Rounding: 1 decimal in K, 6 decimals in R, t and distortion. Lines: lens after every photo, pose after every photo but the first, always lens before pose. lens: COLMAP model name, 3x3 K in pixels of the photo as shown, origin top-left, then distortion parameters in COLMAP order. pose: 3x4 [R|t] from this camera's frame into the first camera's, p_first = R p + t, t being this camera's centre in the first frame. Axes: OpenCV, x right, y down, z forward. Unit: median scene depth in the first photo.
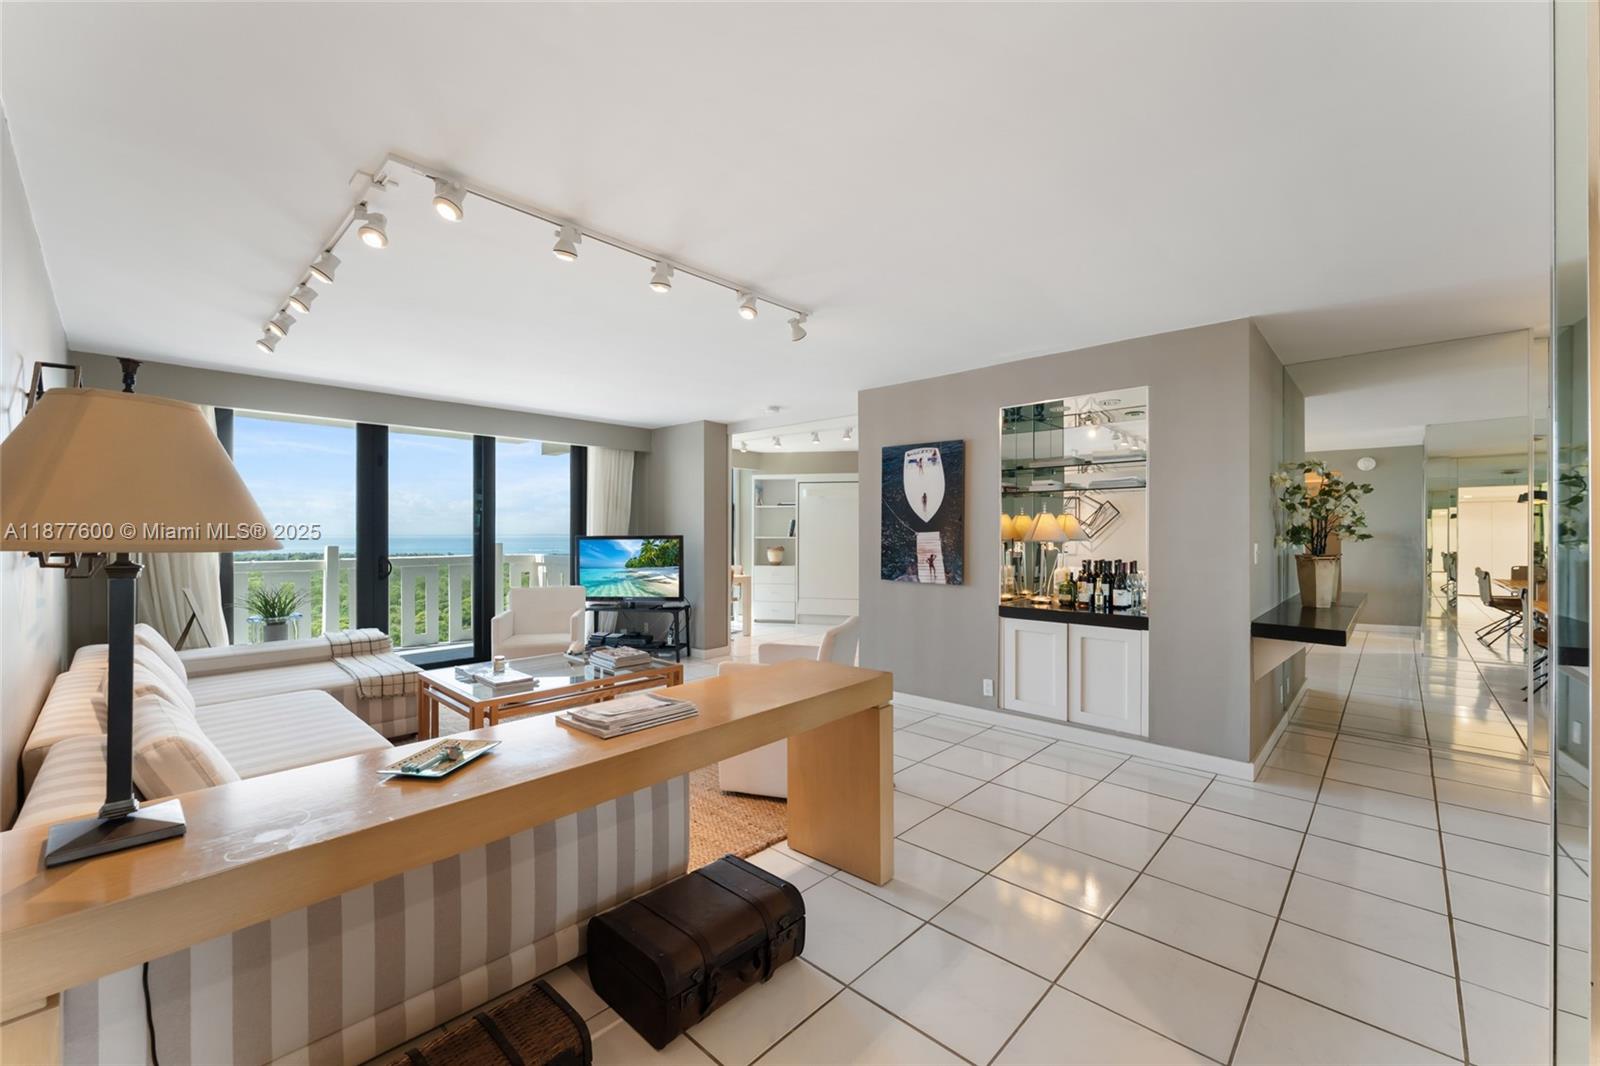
lens RADIAL K [[641.5, 0, 800.1], [0, 641.5, 533.9], [0, 0, 1]] dist [-0.000915, -0.000077]
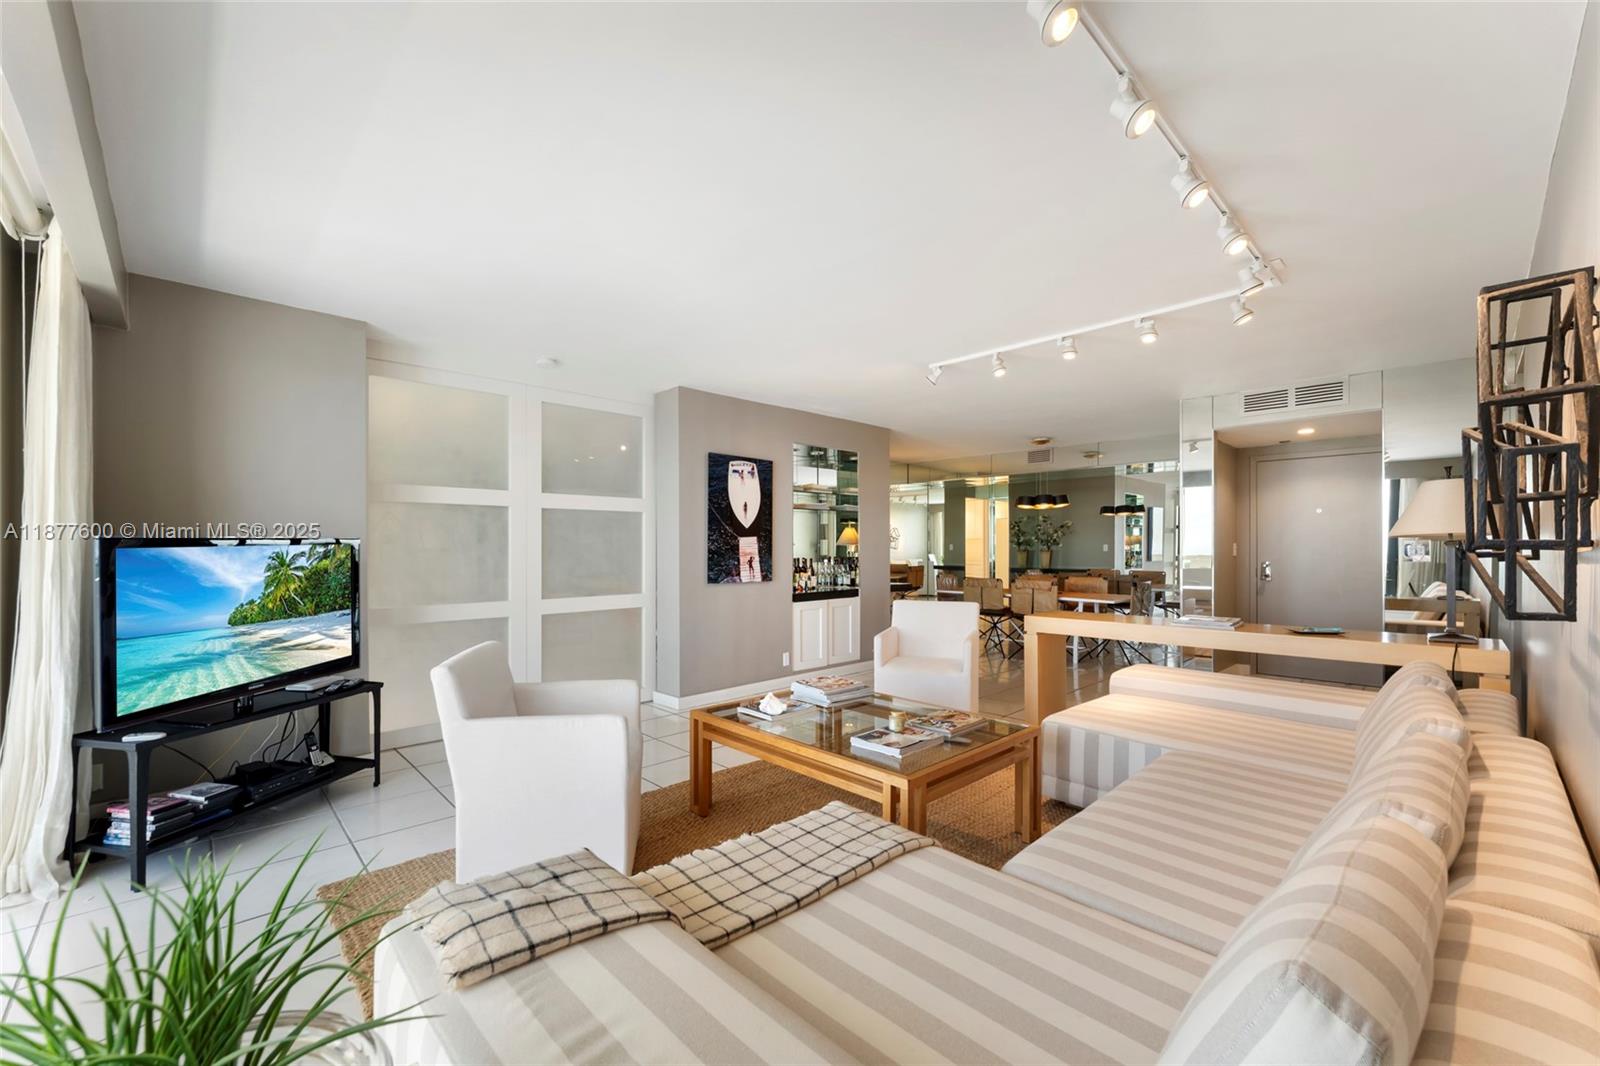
lens RADIAL K [[641.5, 0, 799.8], [0, 641.5, 527.4], [0, 0, 1]] dist [-0.000915, -0.000077]
pose [[0.072260, 0.007017, 0.997361, -0.904370], [0.002399, 0.999971, -0.007209, -0.010964], [-0.997383, 0.002913, 0.072241, 0.821084]]
